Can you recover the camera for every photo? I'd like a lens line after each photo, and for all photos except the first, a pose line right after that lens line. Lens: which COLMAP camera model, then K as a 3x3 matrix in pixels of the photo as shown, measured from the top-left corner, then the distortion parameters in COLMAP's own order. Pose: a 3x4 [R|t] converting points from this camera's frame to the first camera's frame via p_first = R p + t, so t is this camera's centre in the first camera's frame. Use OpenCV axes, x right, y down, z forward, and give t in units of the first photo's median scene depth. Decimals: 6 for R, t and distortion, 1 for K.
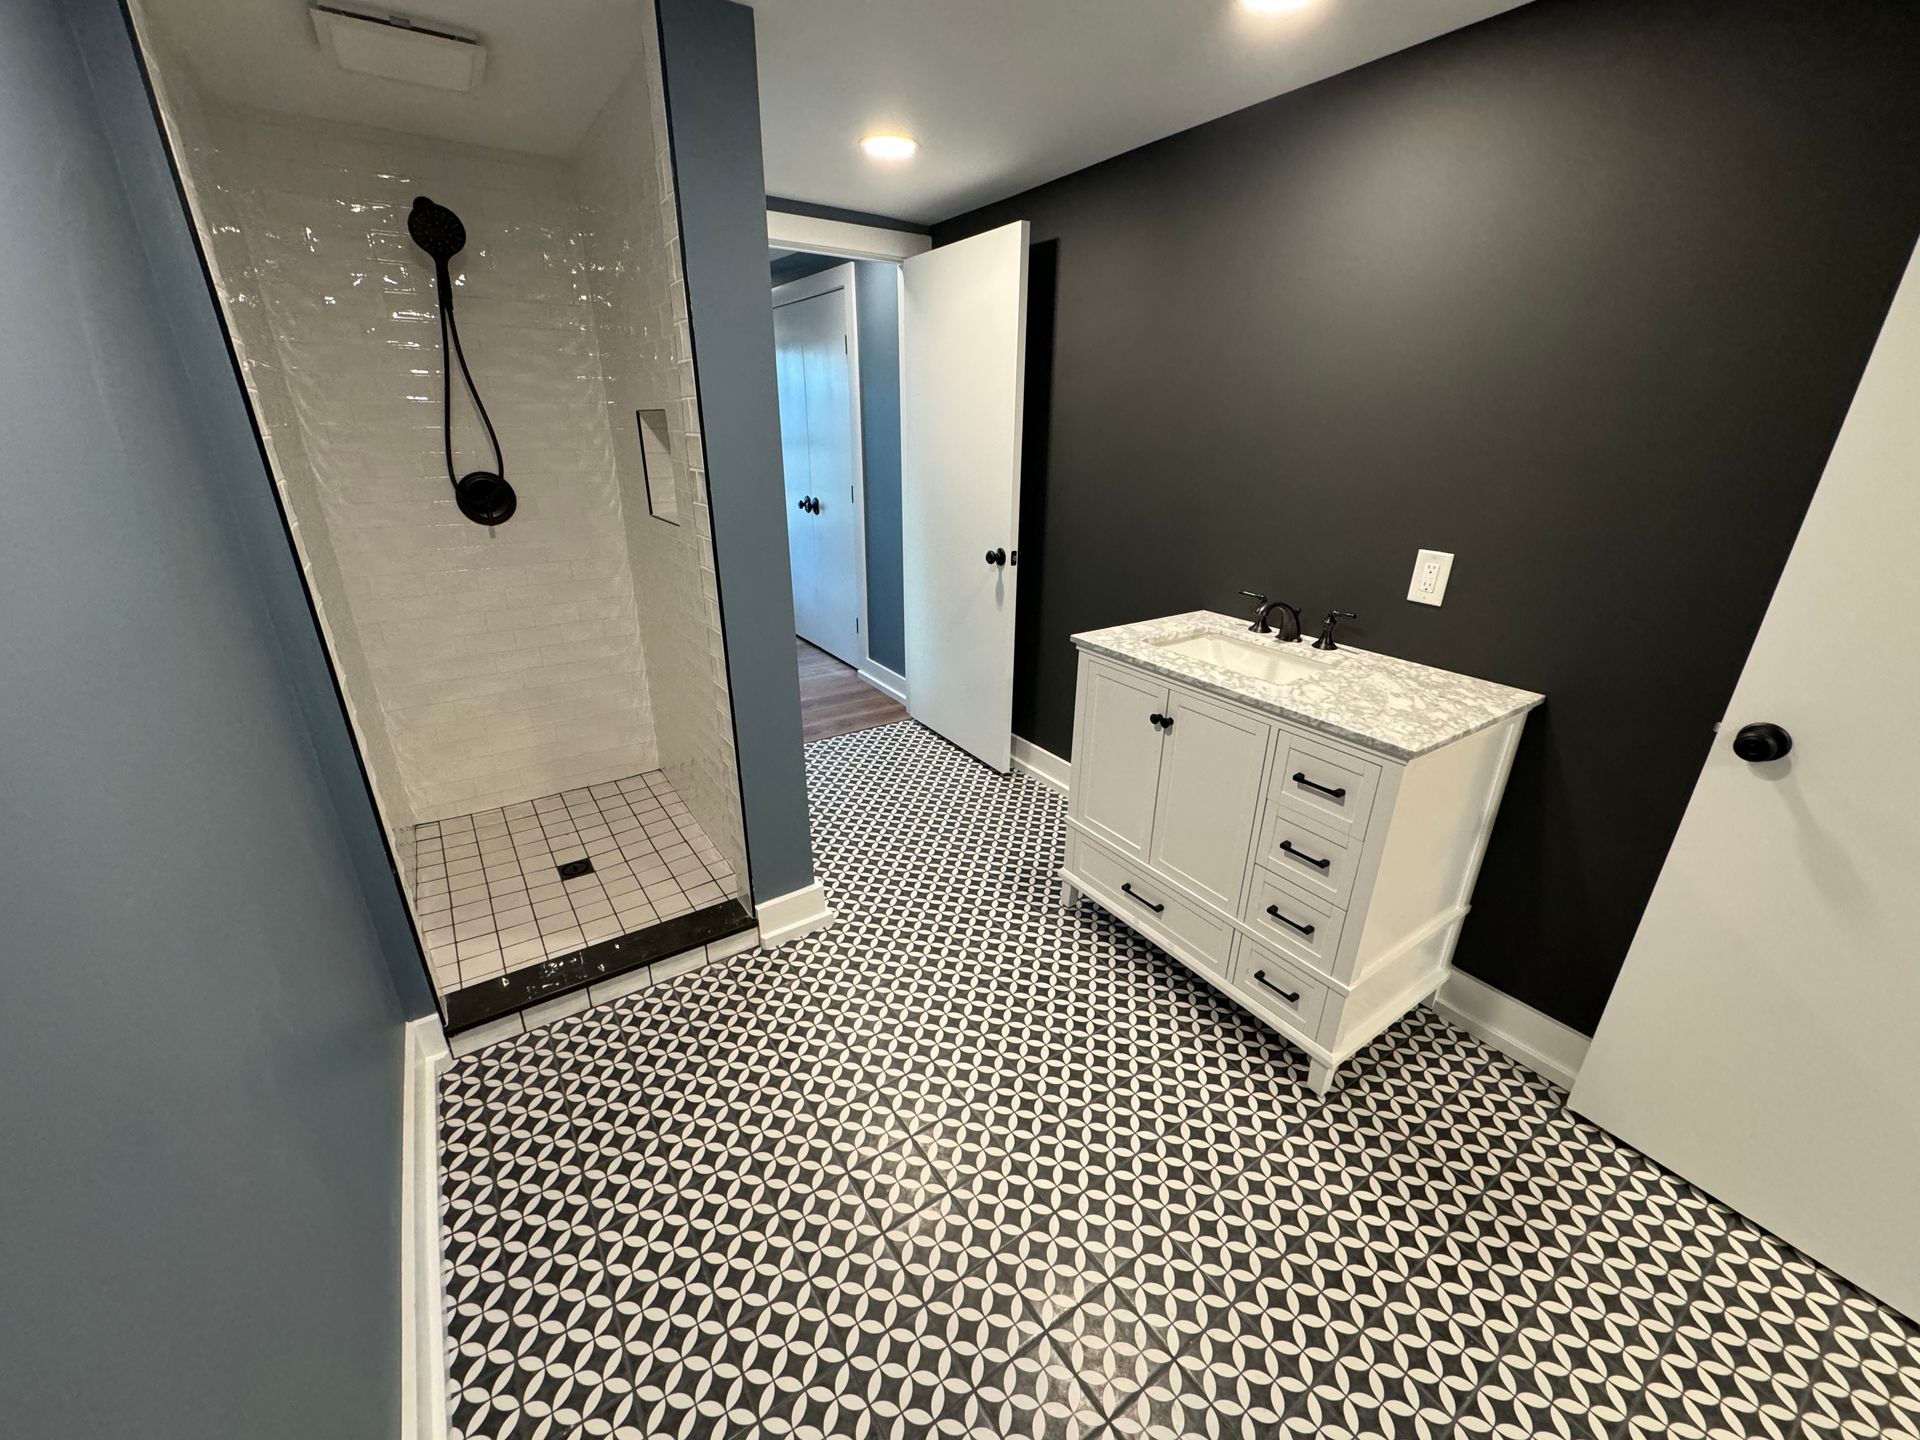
lens RADIAL K [[764.1, 0, 963.2], [0, 764.1, 720.7], [0, 0, 1]] dist [0.000588, -0.000196]
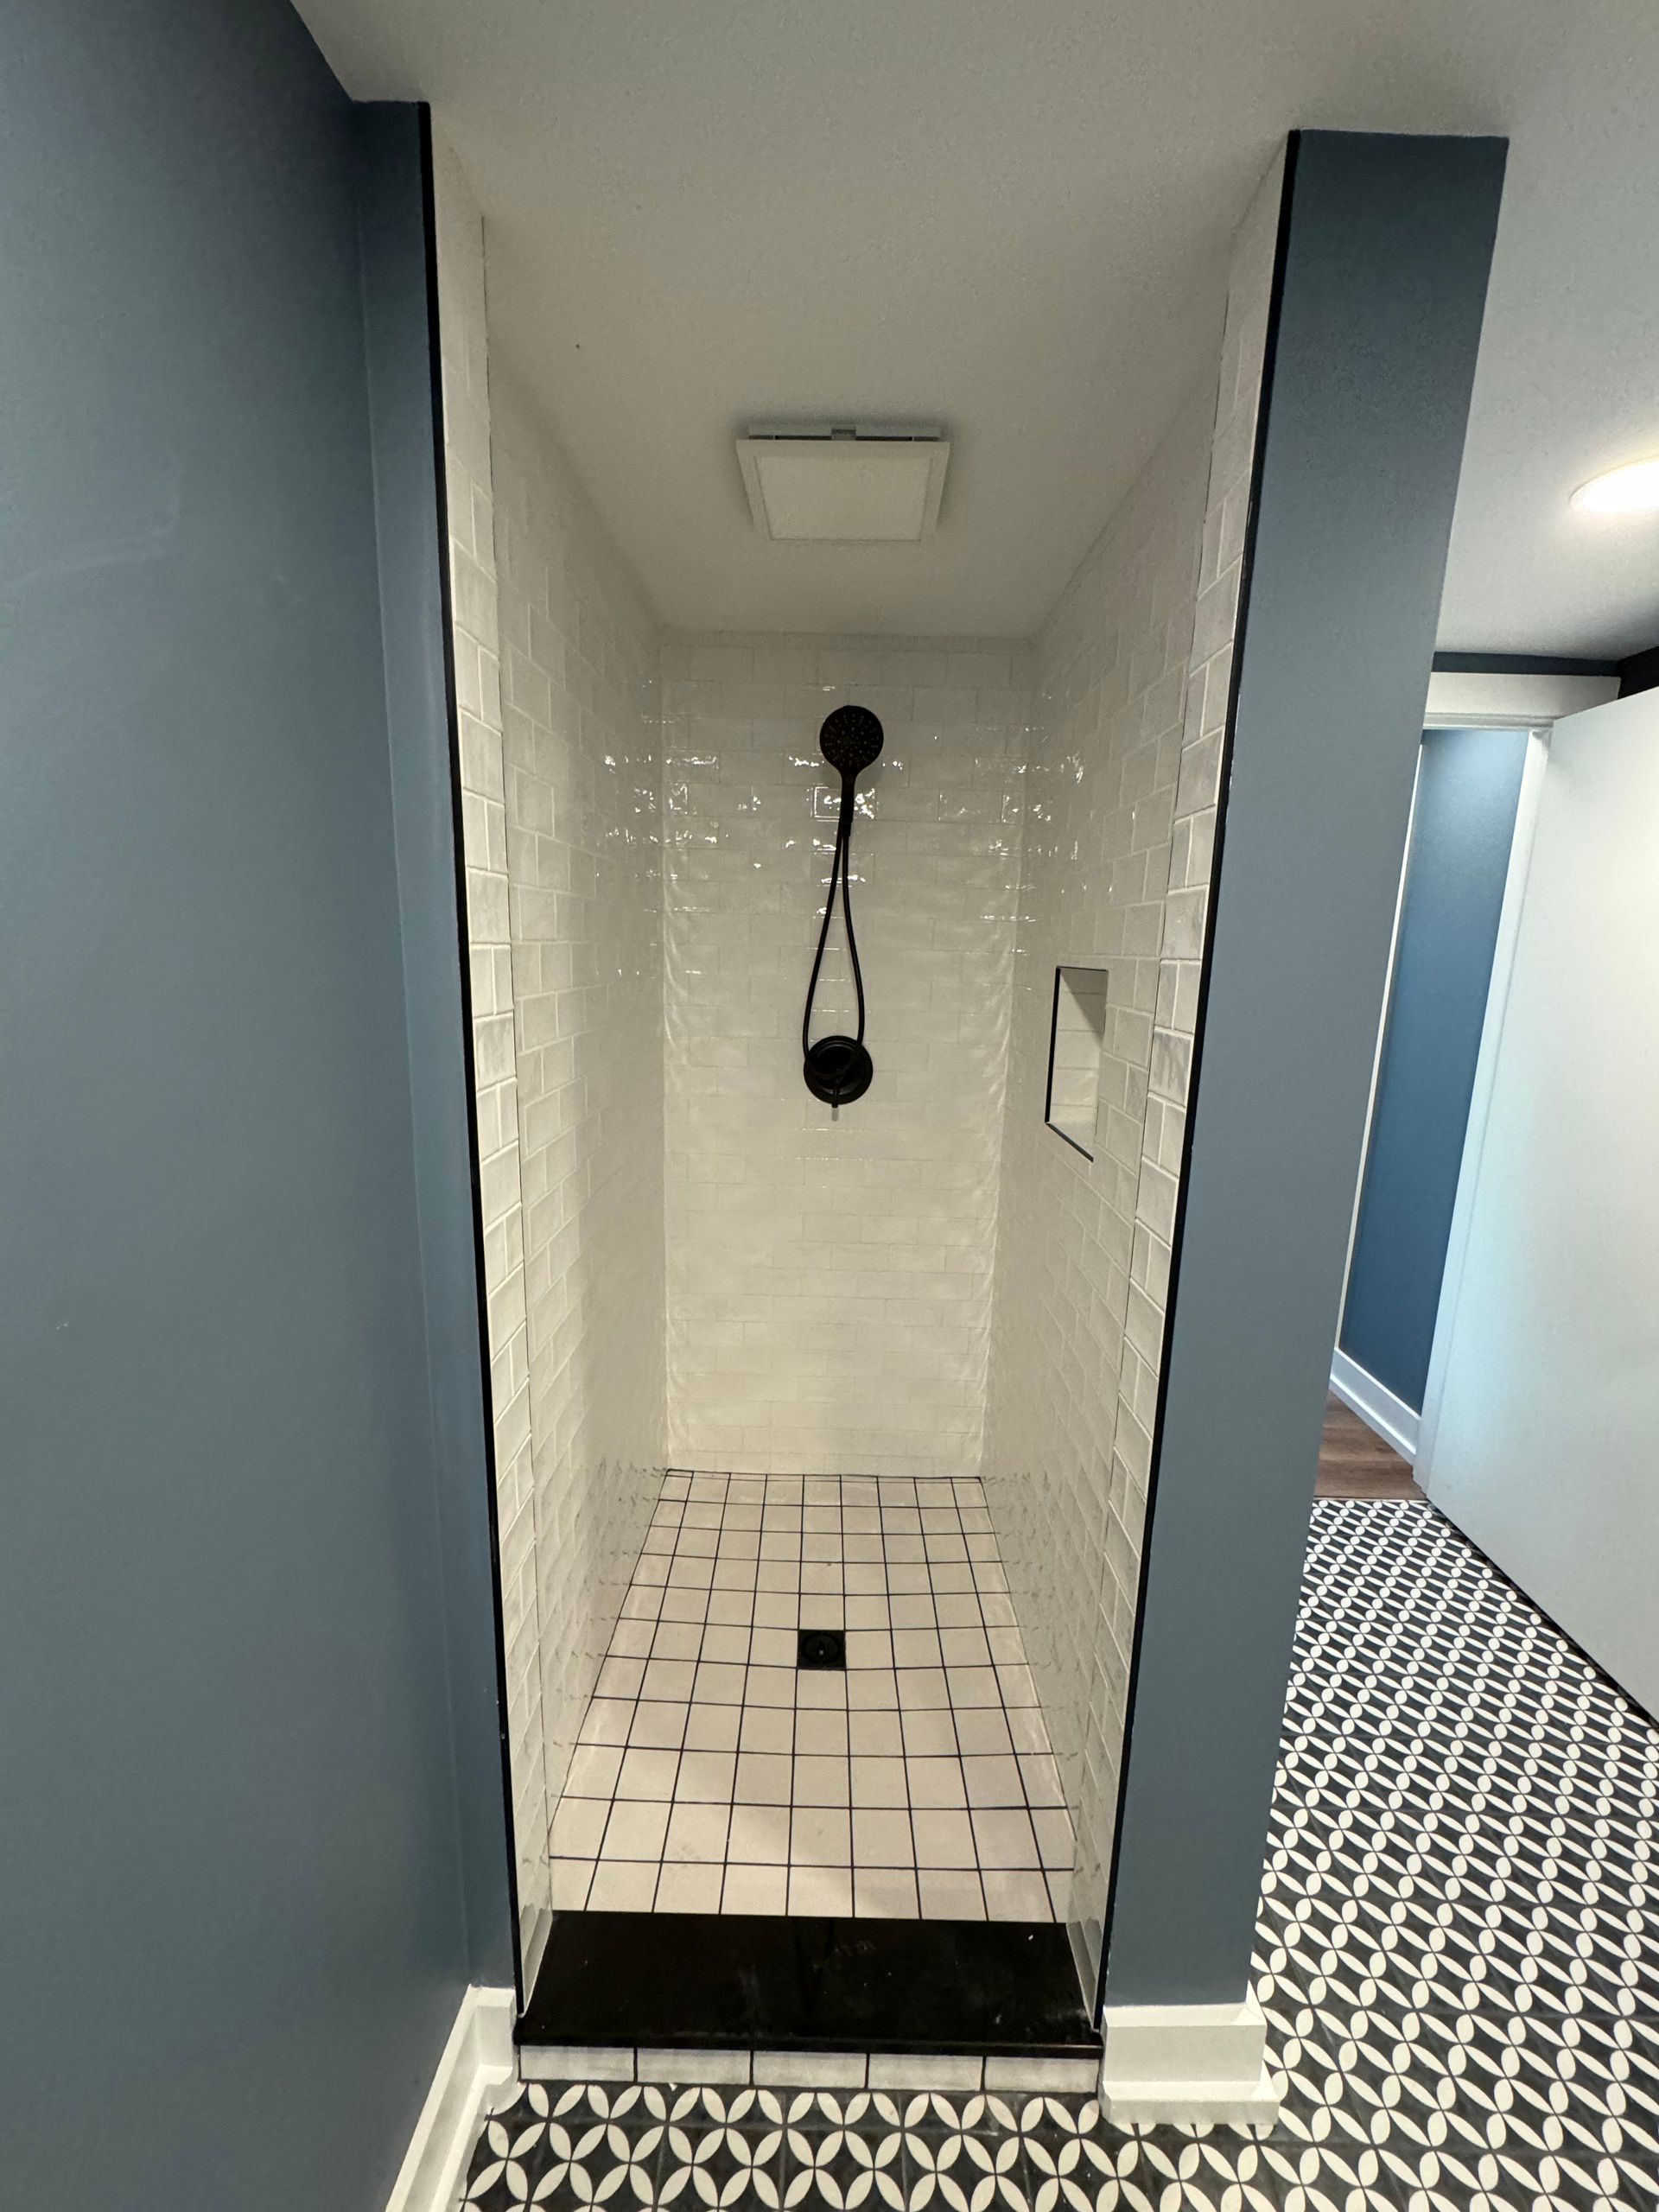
lens RADIAL K [[880.3, 0, 828.8], [0, 880.3, 1101.1], [0, 0, 1]] dist [0.000588, -0.000196]
pose [[0.819975, 0.112403, -0.561254, -0.149879], [-0.227773, 0.963629, -0.139781, -0.142862], [0.525129, 0.242455, 0.815755, 0.309883]]
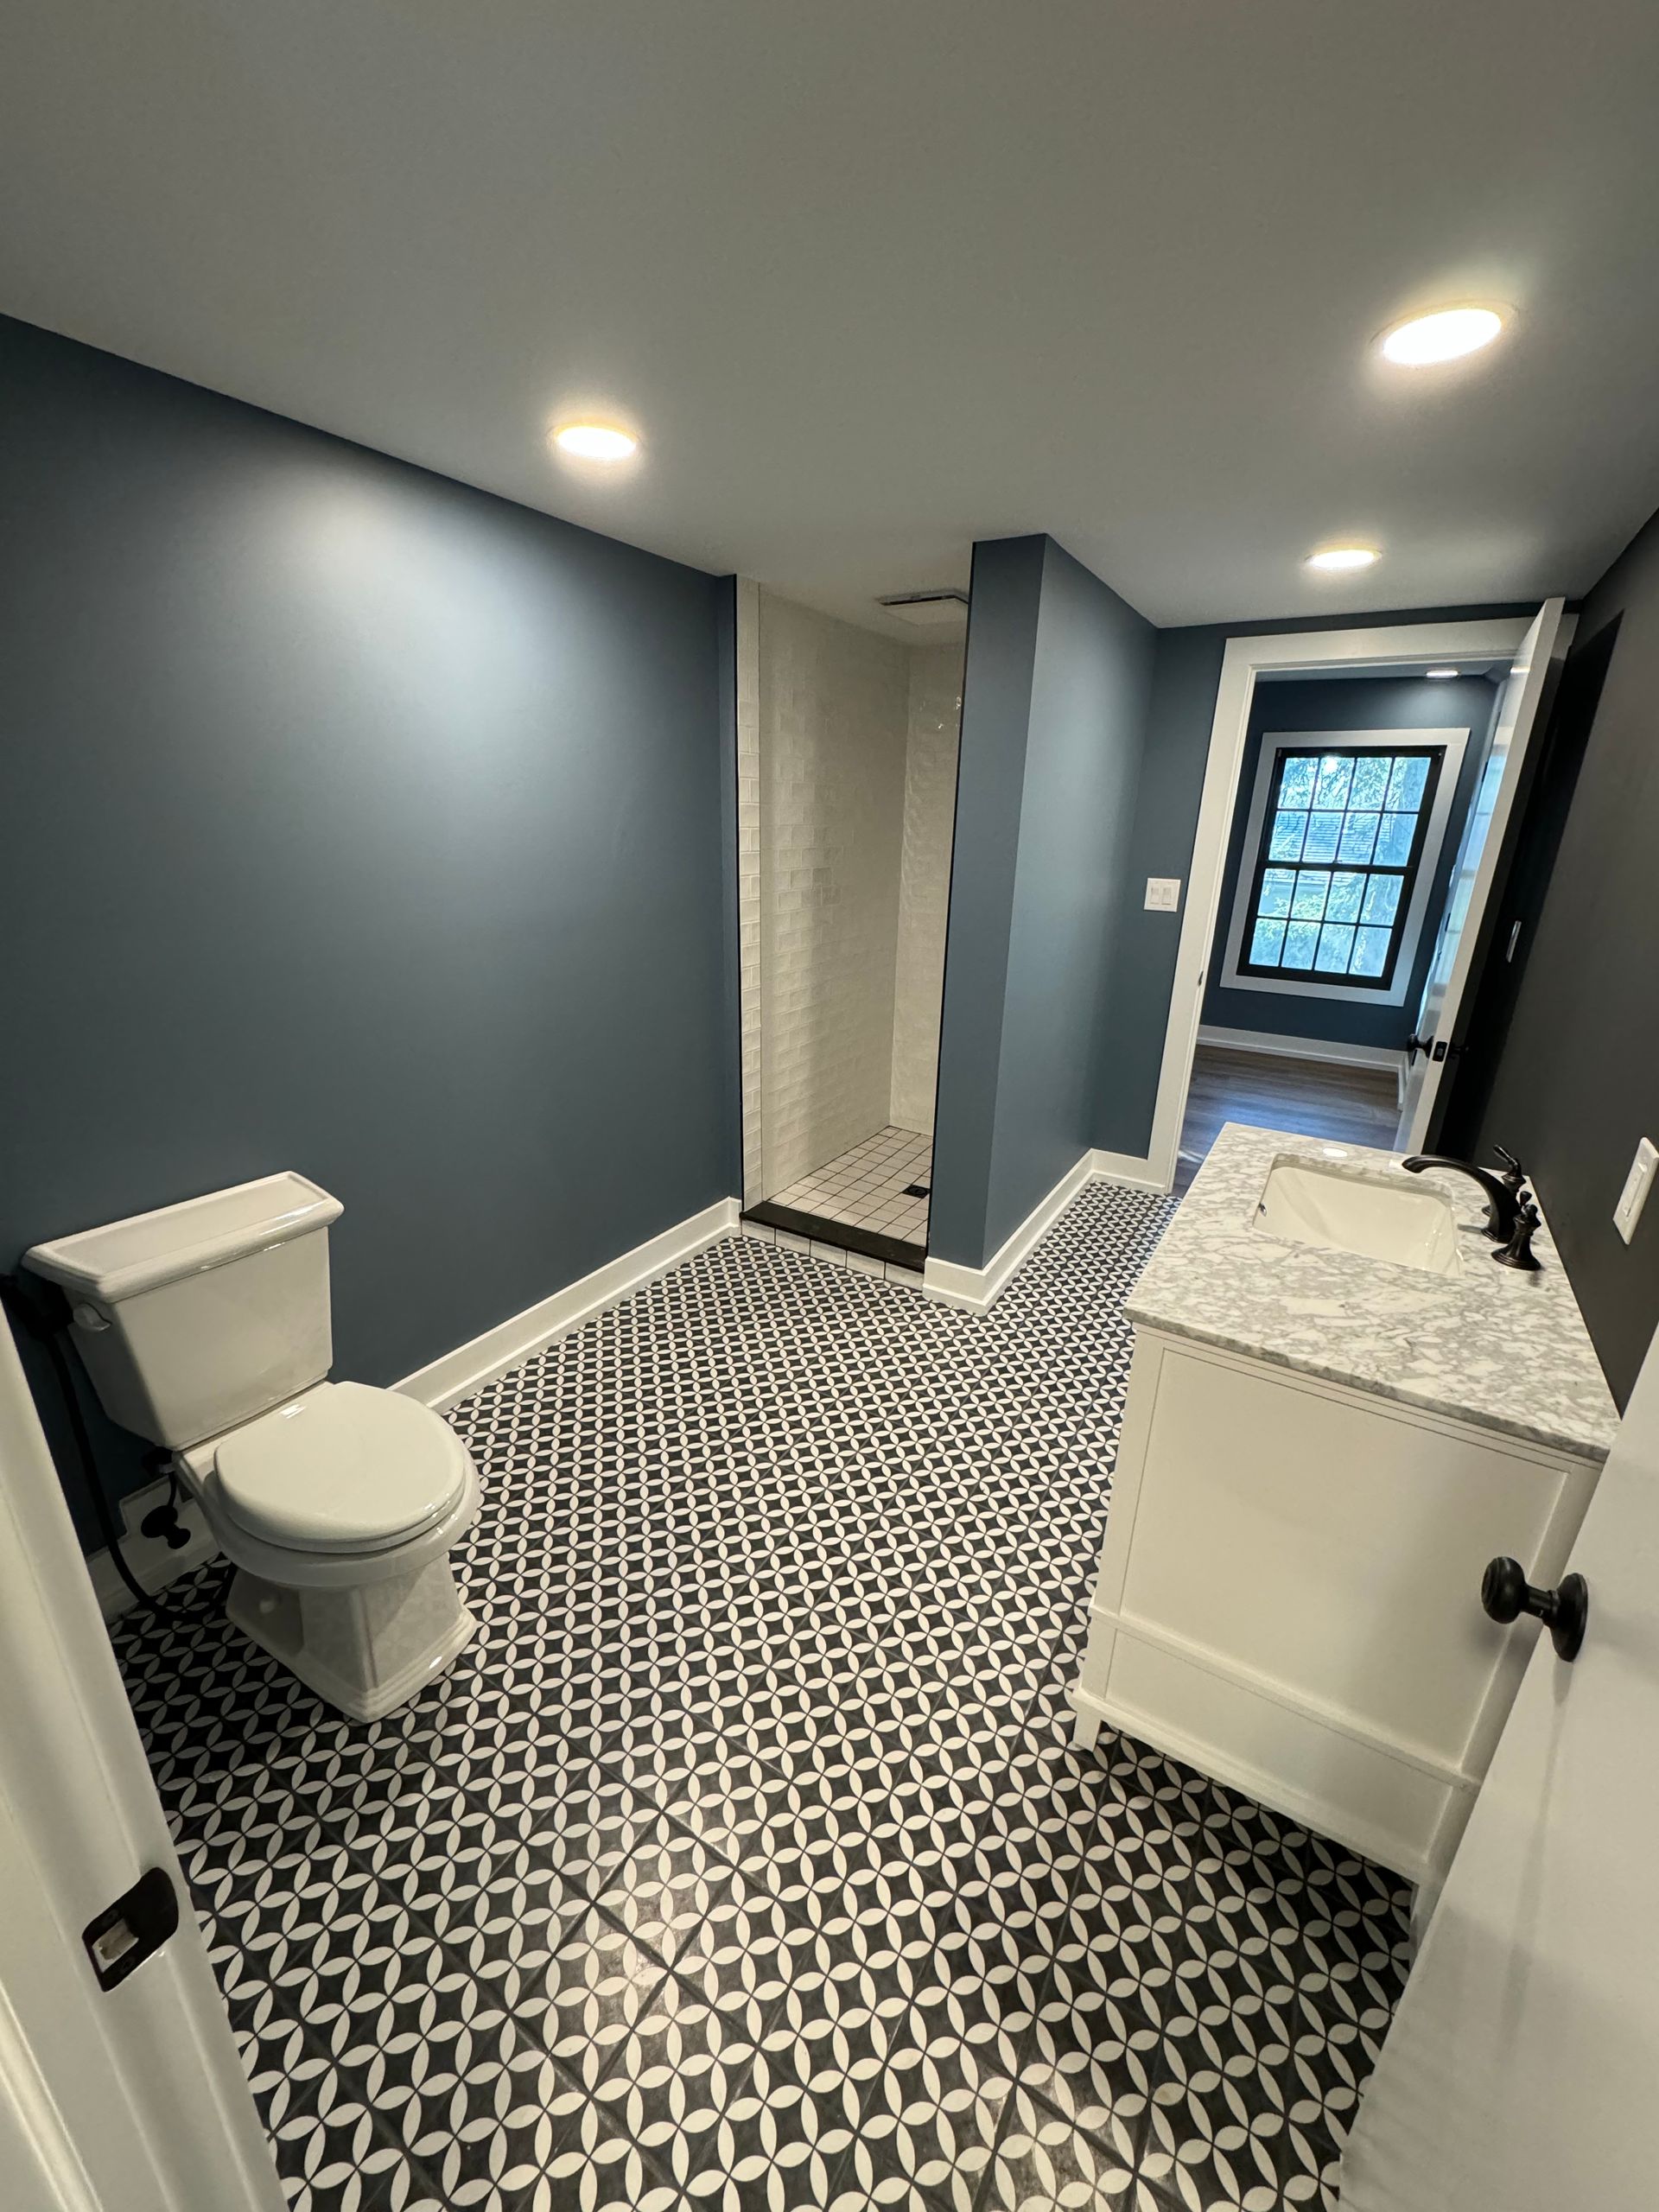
lens RADIAL K [[880.3, 0, 828.8], [0, 880.3, 1101.1], [0, 0, 1]] dist [0.000588, -0.000196]
pose [[0.415355, 0.288869, -0.862575, 0.646858], [-0.353328, 0.925018, 0.139643, -0.094695], [0.838236, 0.246770, 0.486276, 0.142804]]
